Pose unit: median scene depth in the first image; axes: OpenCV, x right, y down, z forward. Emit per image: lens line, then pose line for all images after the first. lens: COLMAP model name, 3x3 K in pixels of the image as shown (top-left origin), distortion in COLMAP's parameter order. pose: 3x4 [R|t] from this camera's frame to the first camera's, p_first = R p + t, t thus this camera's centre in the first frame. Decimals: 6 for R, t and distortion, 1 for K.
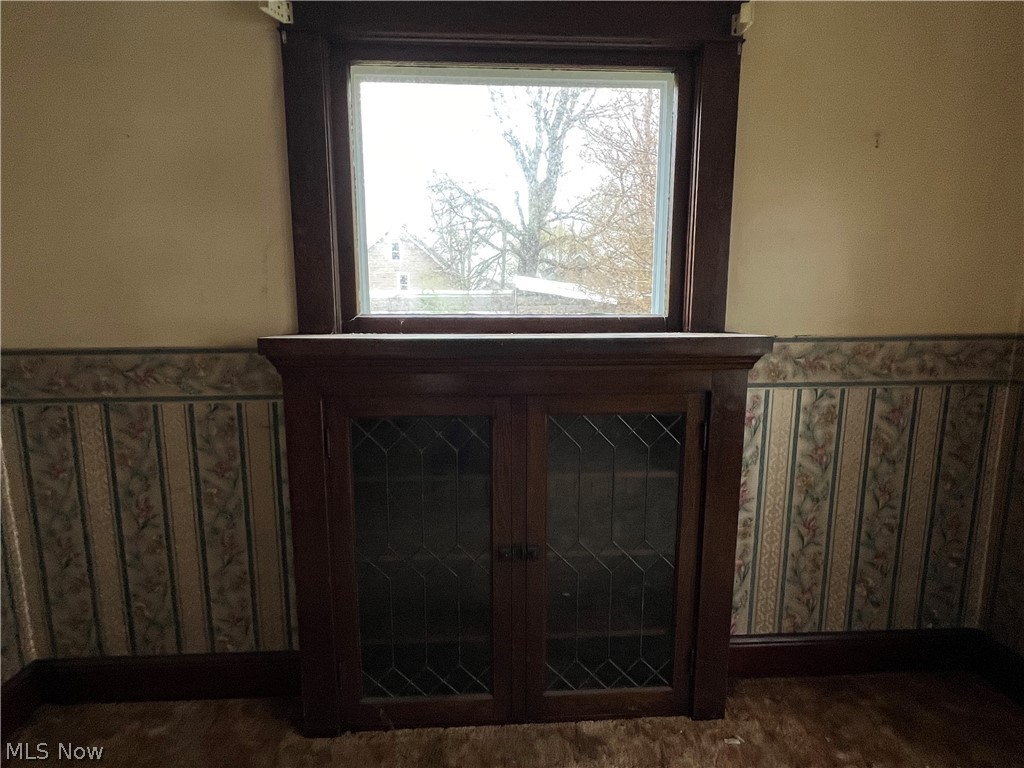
lens RADIAL K [[560.4, 0, 510.2], [0, 560.4, 389.6], [0, 0, 1]] dist [-0.001399, 0.000361]
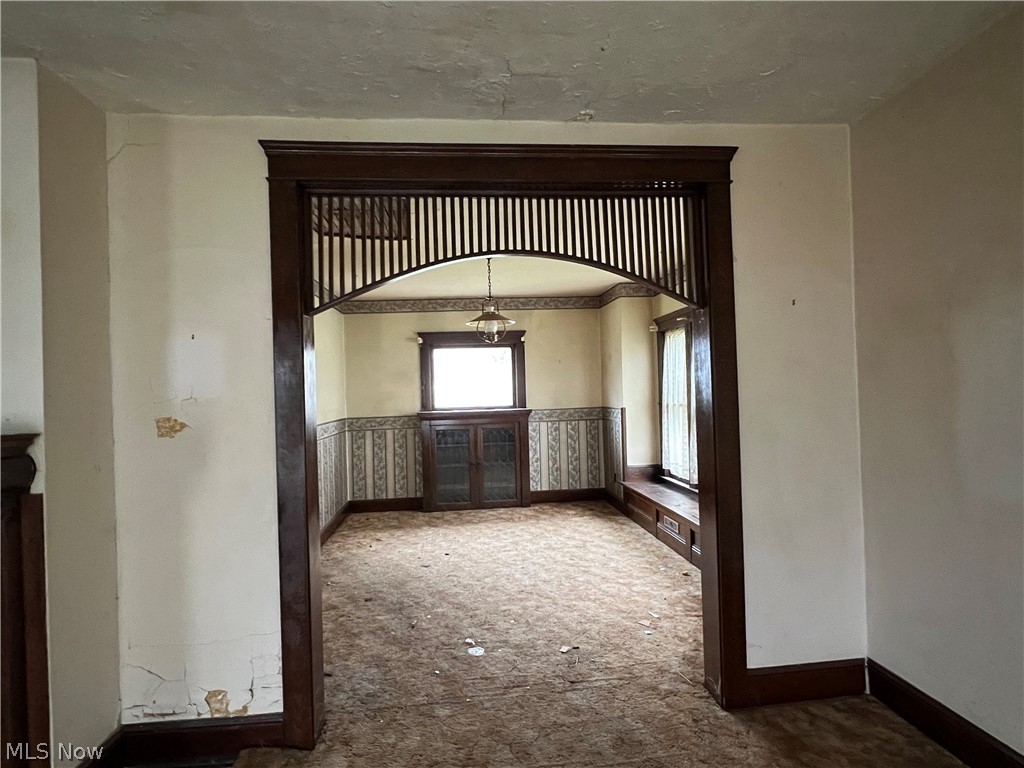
lens RADIAL K [[560.4, 0, 514.5], [0, 560.4, 384.0], [0, 0, 1]] dist [-0.001399, 0.000361]
pose [[0.998687, -0.027891, 0.042977, 0.124630], [0.035080, 0.983614, -0.176842, 0.426158], [-0.037340, 0.178118, 0.983300, -2.940641]]
